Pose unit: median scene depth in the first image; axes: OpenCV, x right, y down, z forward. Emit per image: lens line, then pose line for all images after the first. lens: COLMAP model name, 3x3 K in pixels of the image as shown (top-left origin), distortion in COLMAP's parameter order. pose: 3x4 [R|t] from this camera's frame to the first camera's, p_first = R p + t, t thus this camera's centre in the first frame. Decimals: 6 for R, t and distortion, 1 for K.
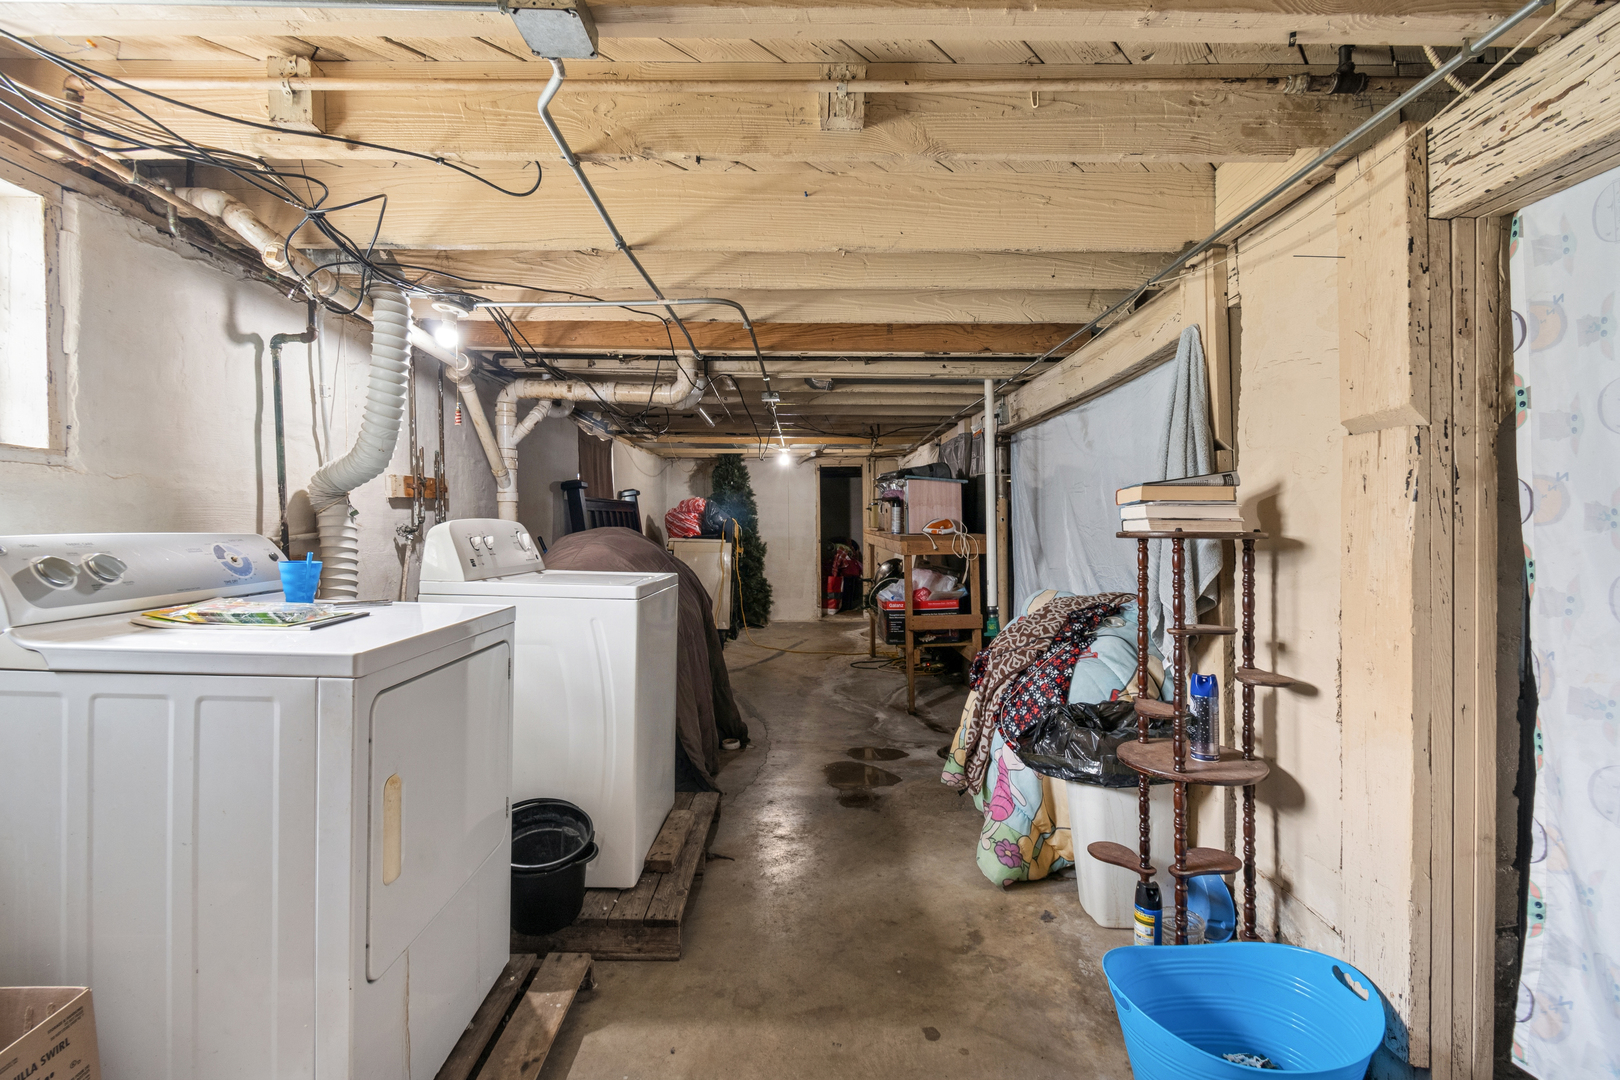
lens RADIAL K [[706.9, 0, 817.7], [0, 706.9, 533.9], [0, 0, 1]] dist [0.007342, -0.000597]
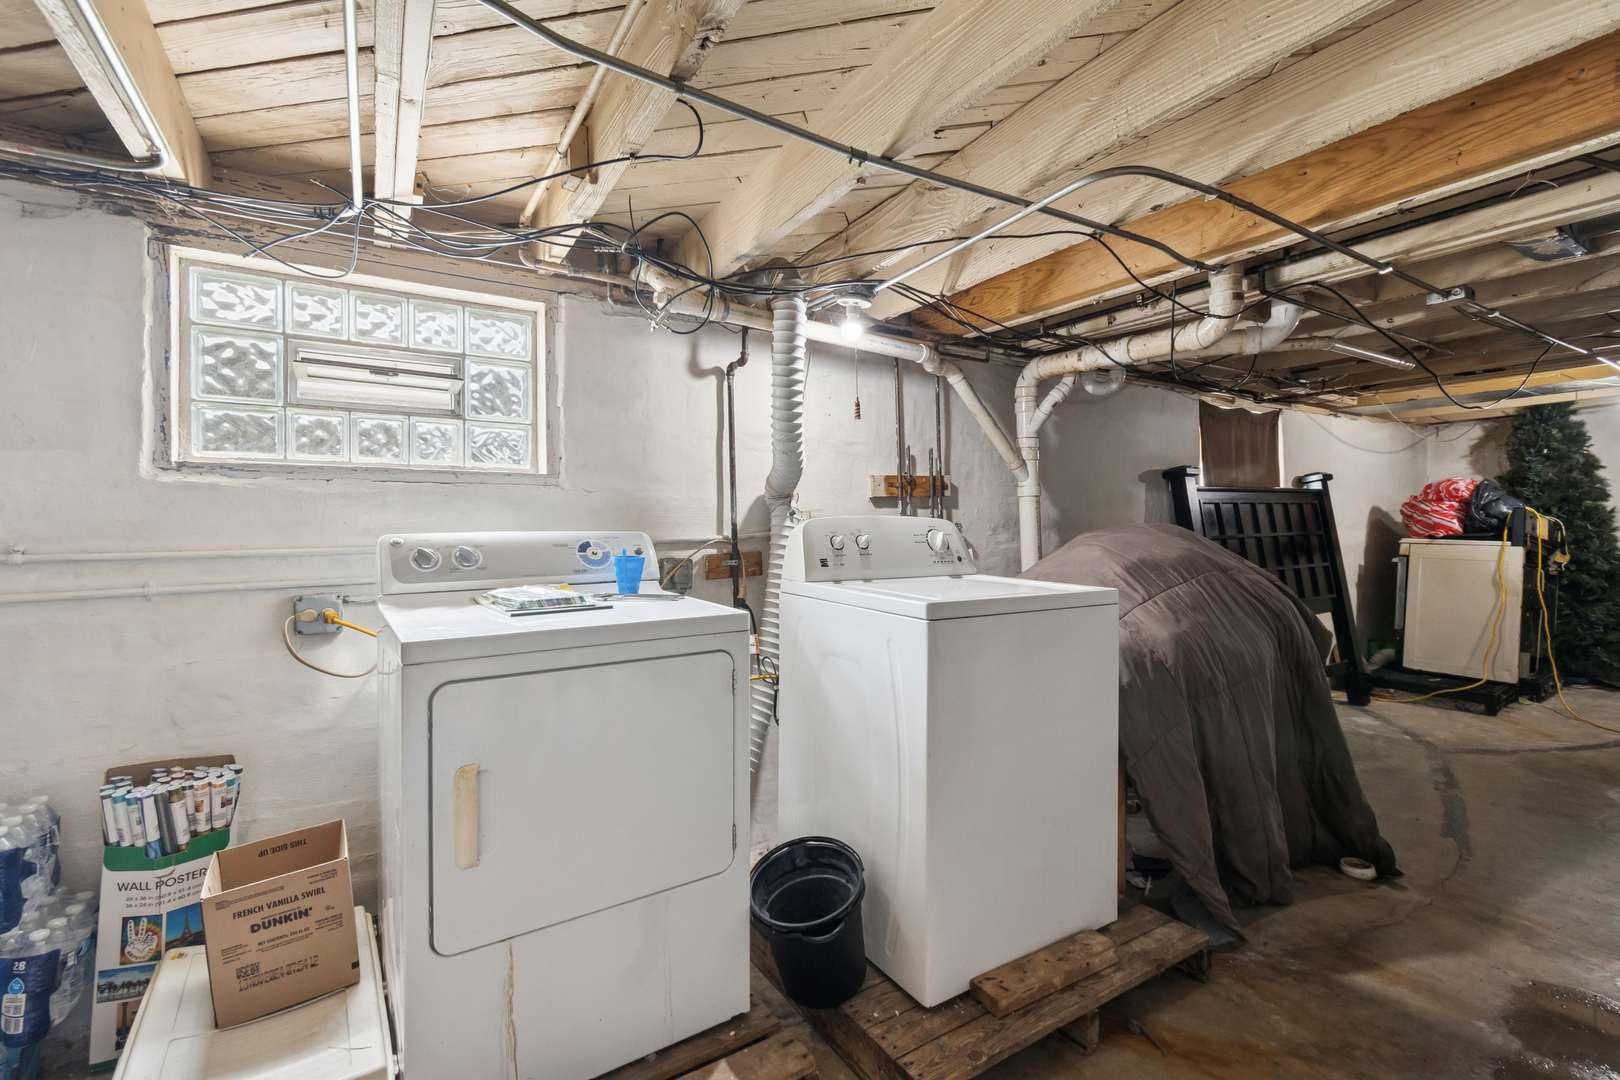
lens RADIAL K [[706.9, 0, 811.4], [0, 706.9, 523.2], [0, 0, 1]] dist [0.007342, -0.000597]
pose [[0.527821, -0.010105, -0.849295, 0.210250], [-0.000088, 0.999929, -0.011952, -0.000750], [0.849355, 0.006383, 0.527783, 0.335823]]
